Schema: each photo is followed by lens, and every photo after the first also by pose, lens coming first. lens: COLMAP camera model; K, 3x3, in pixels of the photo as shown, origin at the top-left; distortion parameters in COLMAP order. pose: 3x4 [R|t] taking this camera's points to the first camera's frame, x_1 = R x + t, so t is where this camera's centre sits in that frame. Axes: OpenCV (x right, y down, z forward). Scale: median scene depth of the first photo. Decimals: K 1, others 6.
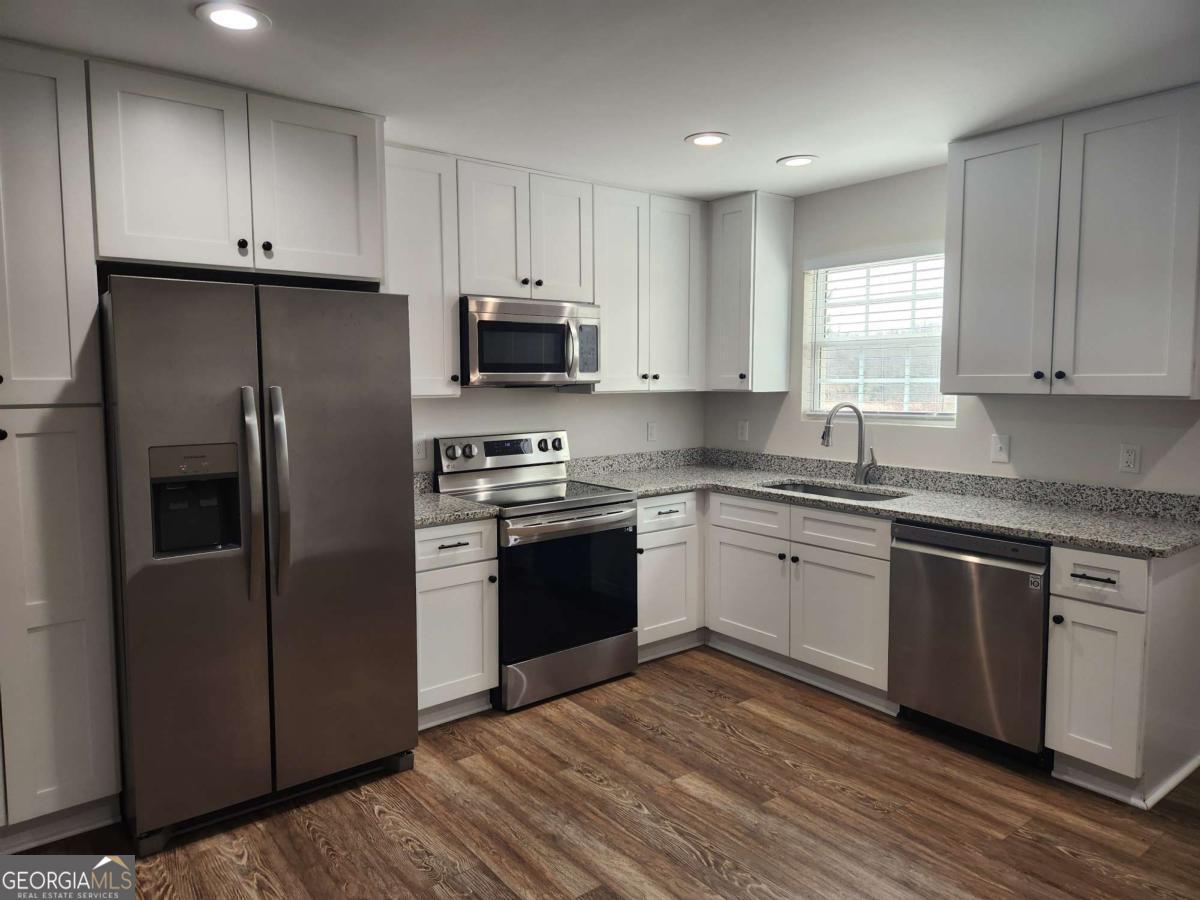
lens RADIAL K [[799.5, 0, 621.8], [0, 799.5, 431.6], [0, 0, 1]] dist [0.053259, -0.016067]
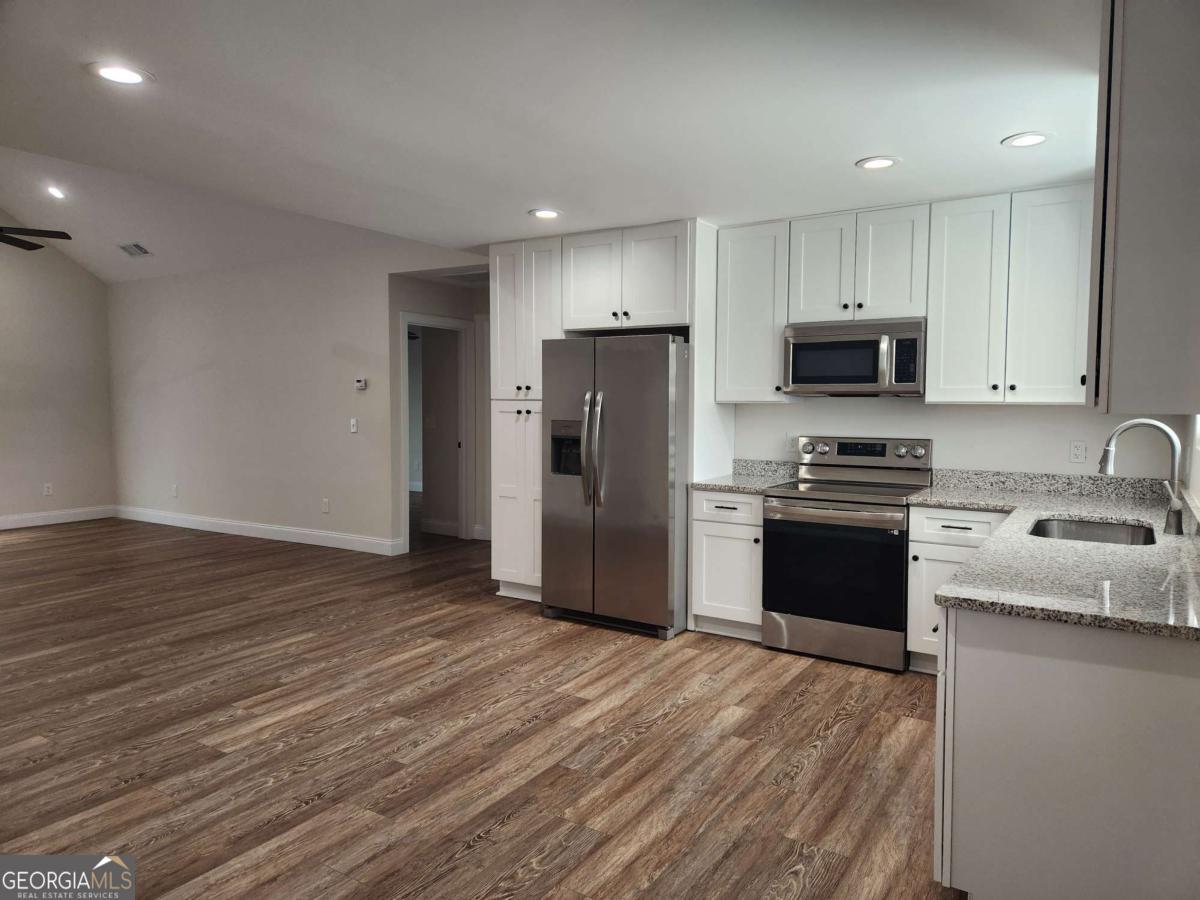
lens RADIAL K [[799.5, 0, 603.8], [0, 799.5, 444.9], [0, 0, 1]] dist [0.053259, -0.016067]
pose [[0.320648, 0.059939, -0.945300, 1.091606], [-0.073967, 0.996533, 0.038098, -0.004986], [0.944306, 0.057705, 0.323969, 0.359900]]
